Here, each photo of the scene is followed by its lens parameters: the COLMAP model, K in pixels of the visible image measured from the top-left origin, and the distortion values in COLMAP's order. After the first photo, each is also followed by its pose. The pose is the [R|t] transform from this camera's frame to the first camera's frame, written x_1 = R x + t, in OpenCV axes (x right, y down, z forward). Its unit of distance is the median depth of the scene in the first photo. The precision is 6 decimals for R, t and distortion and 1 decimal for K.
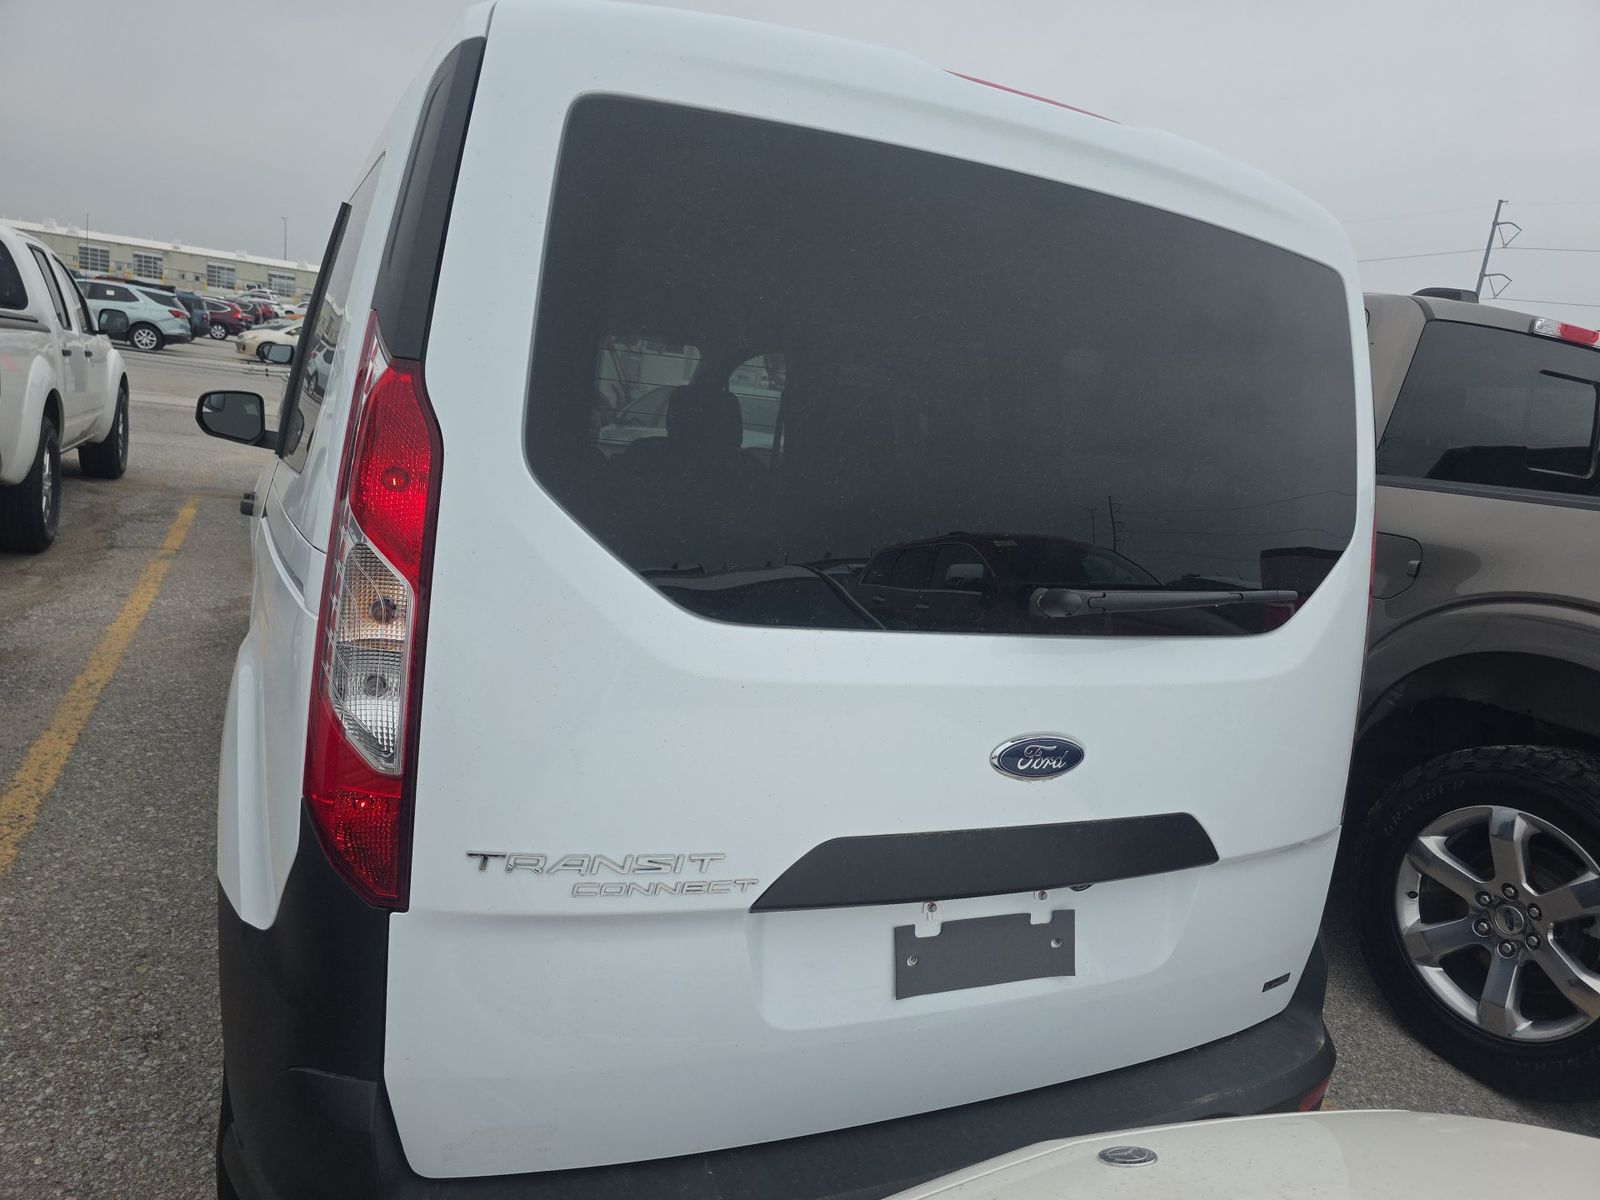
lens RADIAL K [[1116.0, 0, 810.3], [0, 1116.0, 592.0], [0, 0, 1]] dist [0.044971, -0.044567]
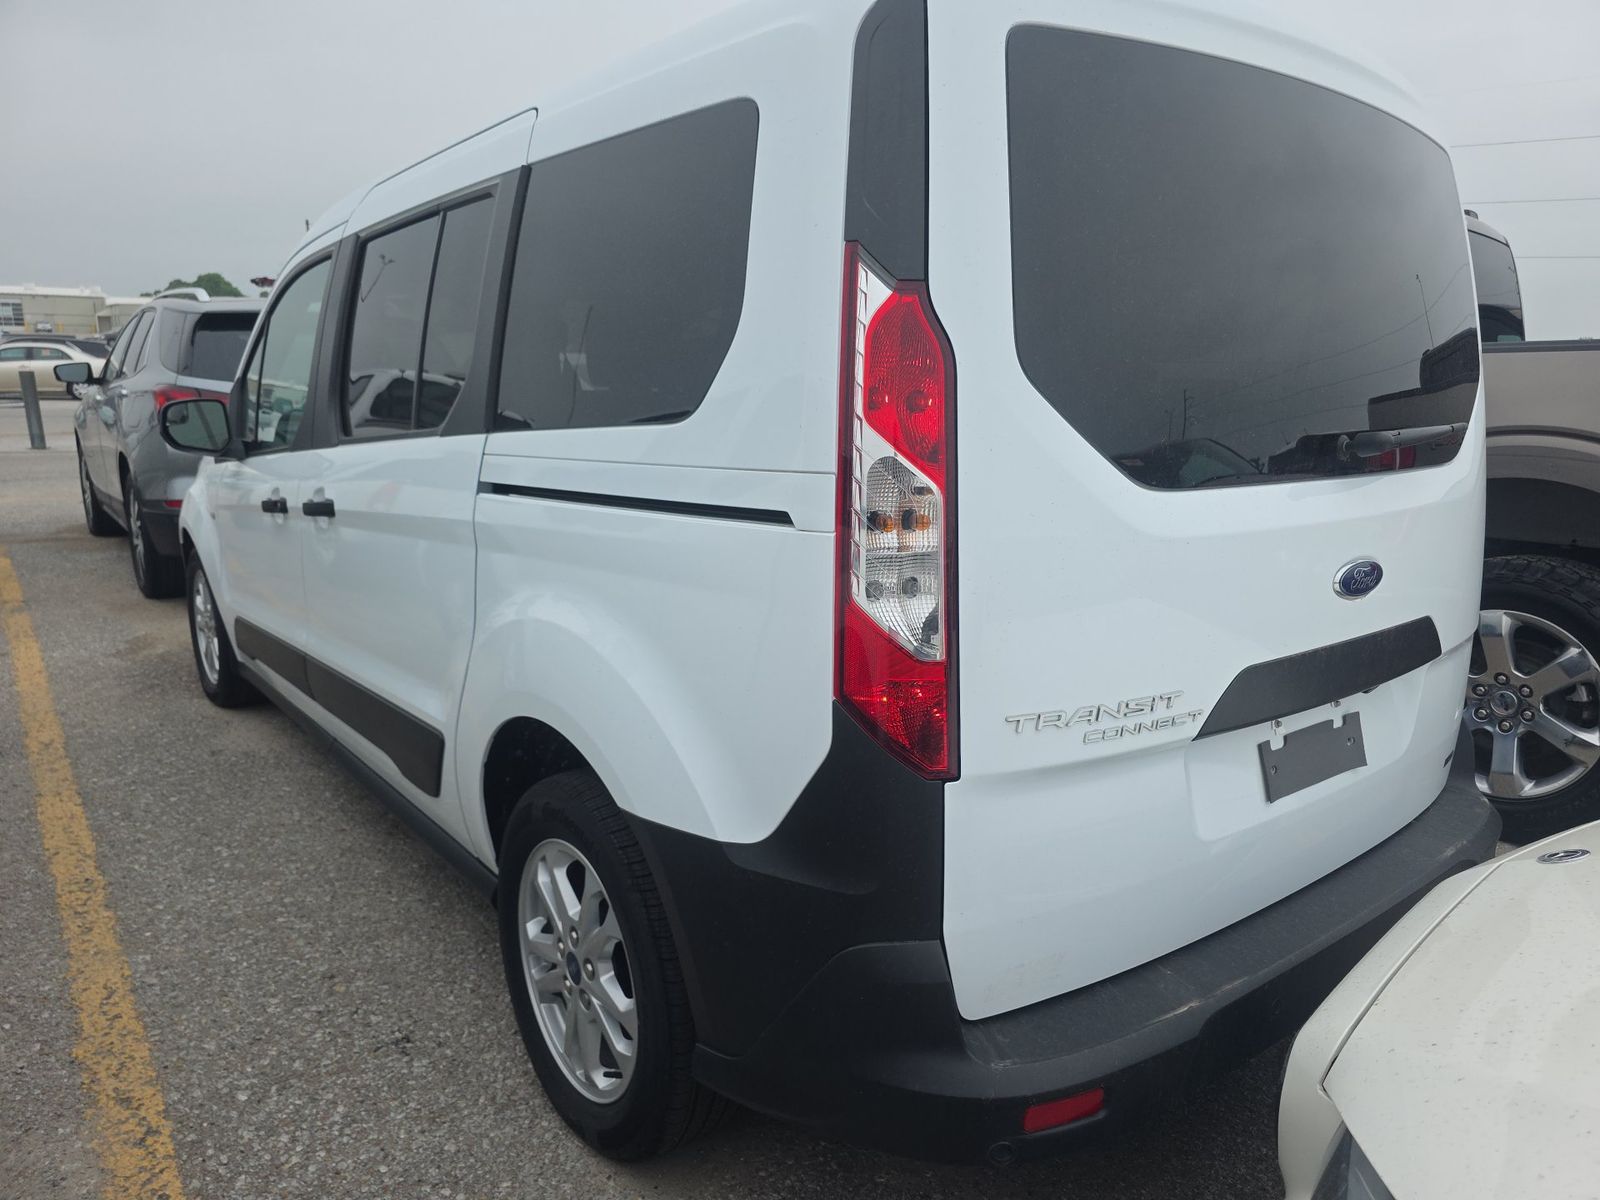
lens RADIAL K [[1116.0, 0, 839.3], [0, 1116.0, 588.5], [0, 0, 1]] dist [0.044971, -0.044567]
pose [[0.967517, -0.152041, 0.201978, -0.400410], [0.145427, 0.988238, 0.047282, 0.015407], [-0.206791, -0.016373, 0.978248, -0.034587]]
